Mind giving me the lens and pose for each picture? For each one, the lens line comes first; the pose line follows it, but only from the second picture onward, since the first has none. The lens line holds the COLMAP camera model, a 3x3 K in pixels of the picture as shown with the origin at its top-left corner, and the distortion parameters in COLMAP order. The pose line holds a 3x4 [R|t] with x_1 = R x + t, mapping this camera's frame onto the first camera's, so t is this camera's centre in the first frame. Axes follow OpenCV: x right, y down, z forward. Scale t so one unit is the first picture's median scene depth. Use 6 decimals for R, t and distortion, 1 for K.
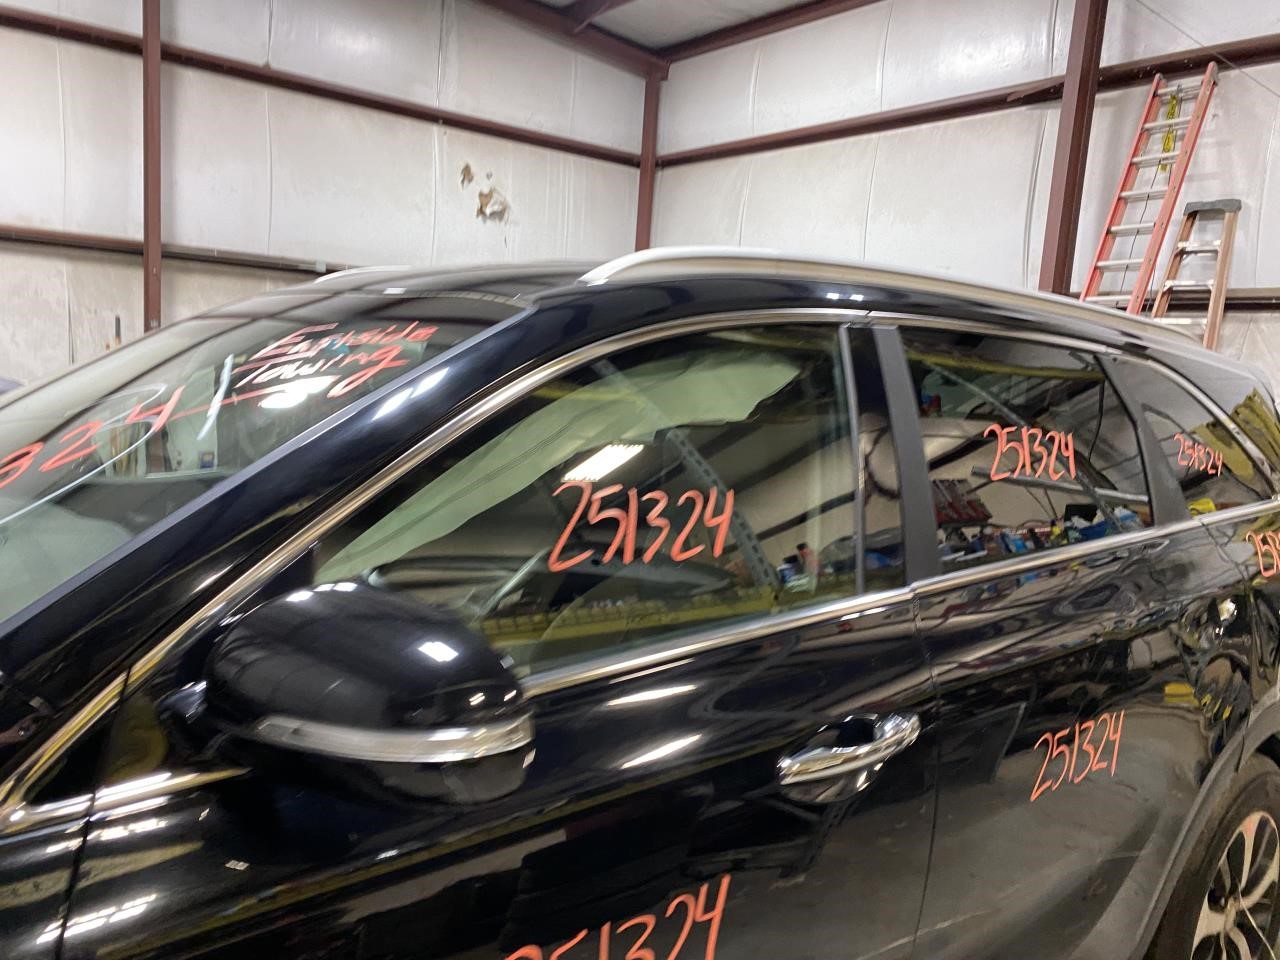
lens RADIAL K [[975.4, 0, 640.0], [0, 975.4, 480.0], [0, 0, 1]] dist [0.006667, -0.004535]
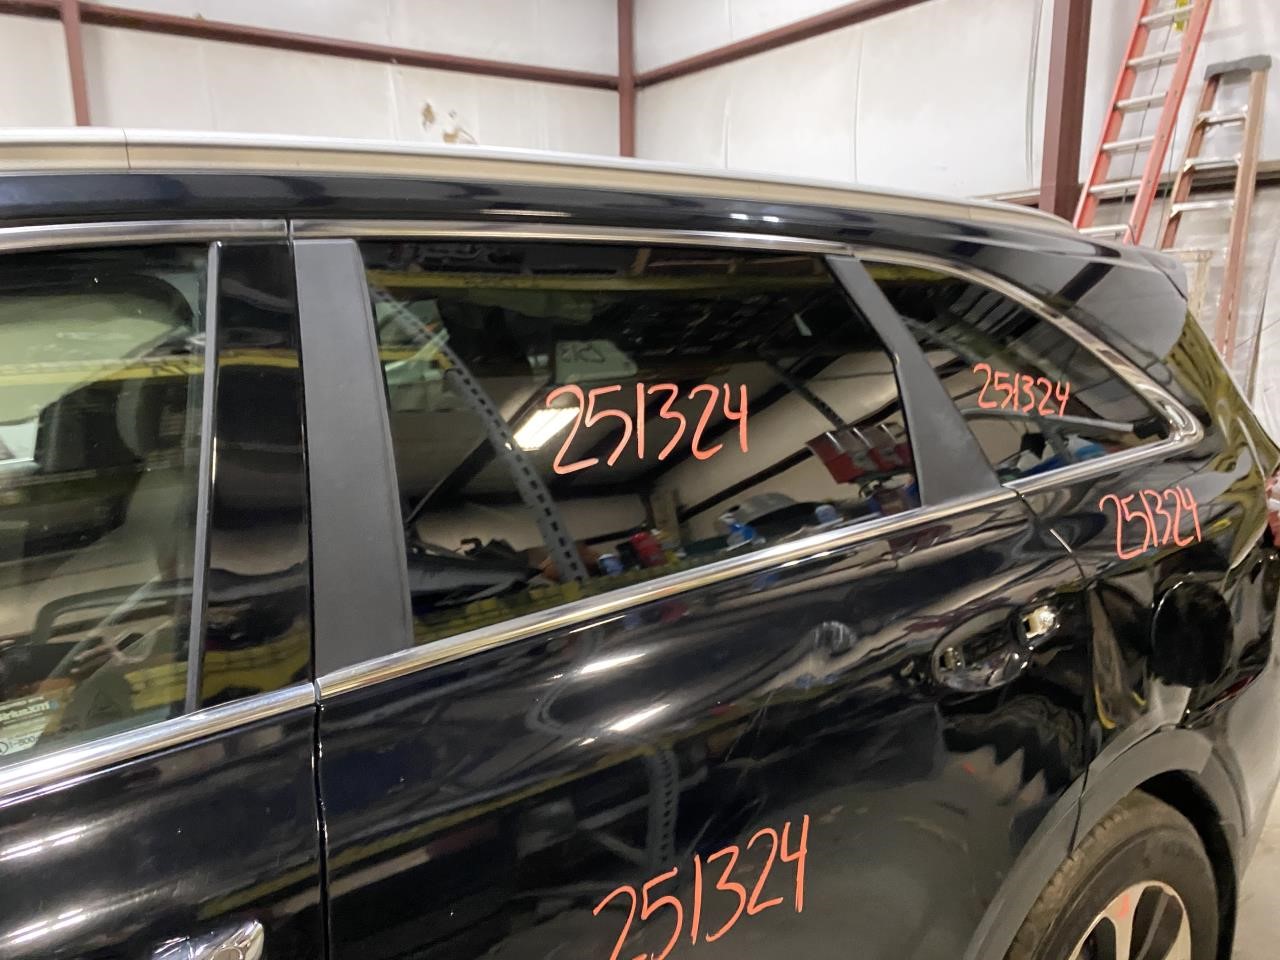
lens RADIAL K [[976.3, 0, 618.7], [0, 976.3, 483.4], [0, 0, 1]] dist [0.011411, -0.011063]
pose [[0.994443, -0.063920, -0.083650, 0.093471], [0.069171, 0.995711, 0.061446, -0.006012], [0.079364, -0.066891, 0.994599, 0.077998]]
